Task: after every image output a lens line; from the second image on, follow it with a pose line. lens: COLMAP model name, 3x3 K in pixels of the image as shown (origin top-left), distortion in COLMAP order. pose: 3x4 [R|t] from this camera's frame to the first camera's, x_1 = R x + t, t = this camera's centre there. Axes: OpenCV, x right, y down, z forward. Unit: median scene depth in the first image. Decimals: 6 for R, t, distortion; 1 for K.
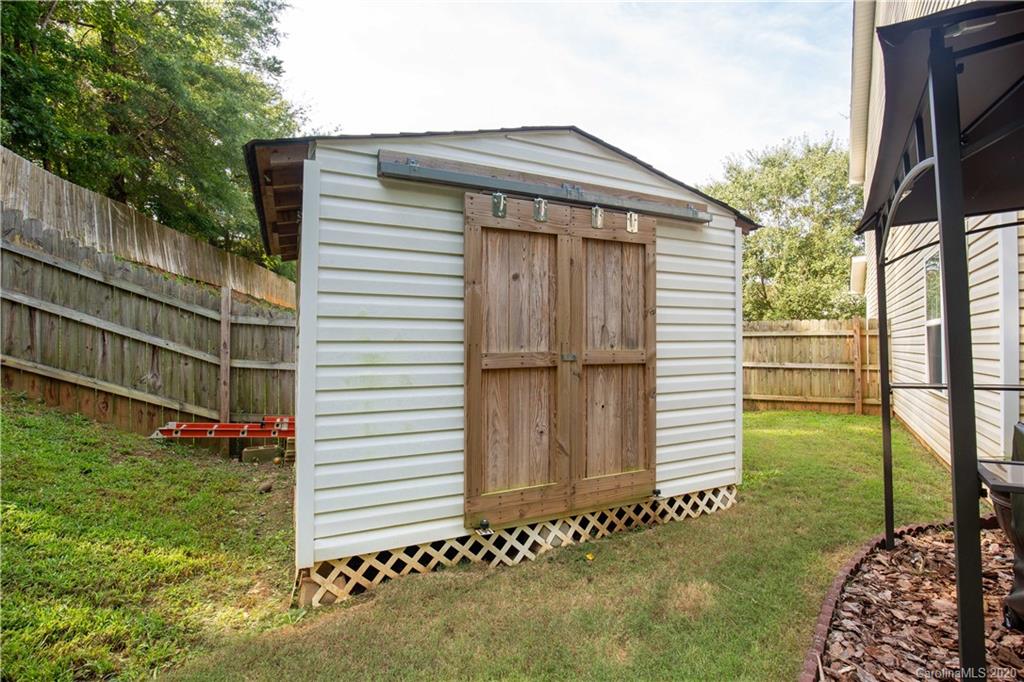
lens RADIAL K [[458.9, 0, 516.7], [0, 458.9, 336.8], [0, 0, 1]] dist [-0.022992, -0.000044]
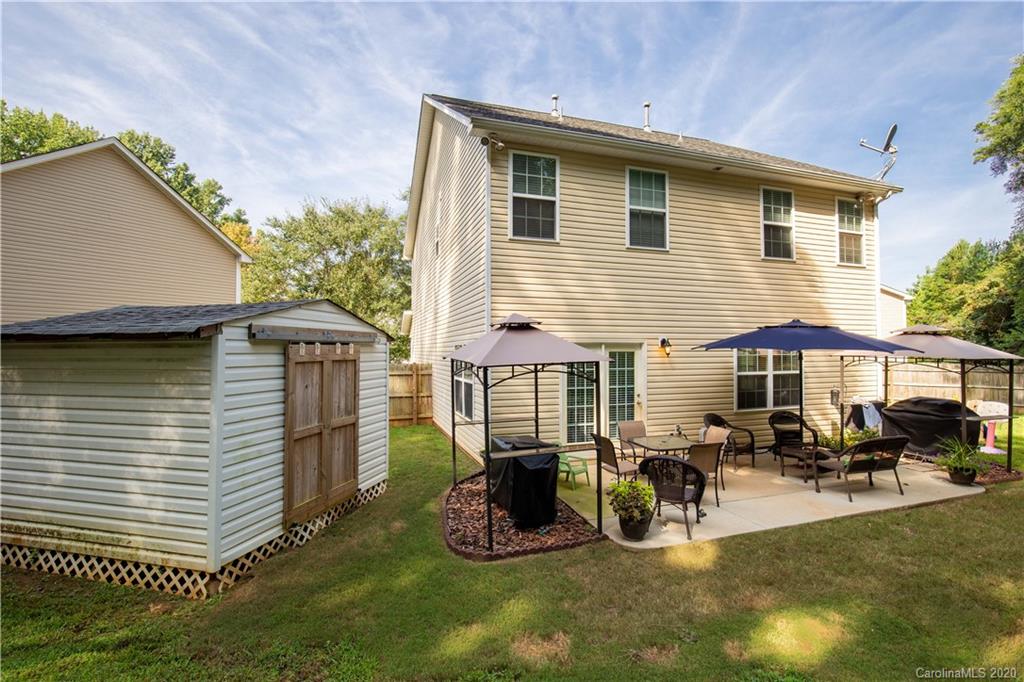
lens RADIAL K [[458.9, 0, 516.7], [0, 458.9, 336.8], [0, 0, 1]] dist [-0.022992, -0.000044]
pose [[0.608553, 0.031293, 0.792896, -0.903756], [-0.006696, 0.999389, -0.034304, -0.259750], [-0.793485, 0.015567, 0.608391, -0.756081]]
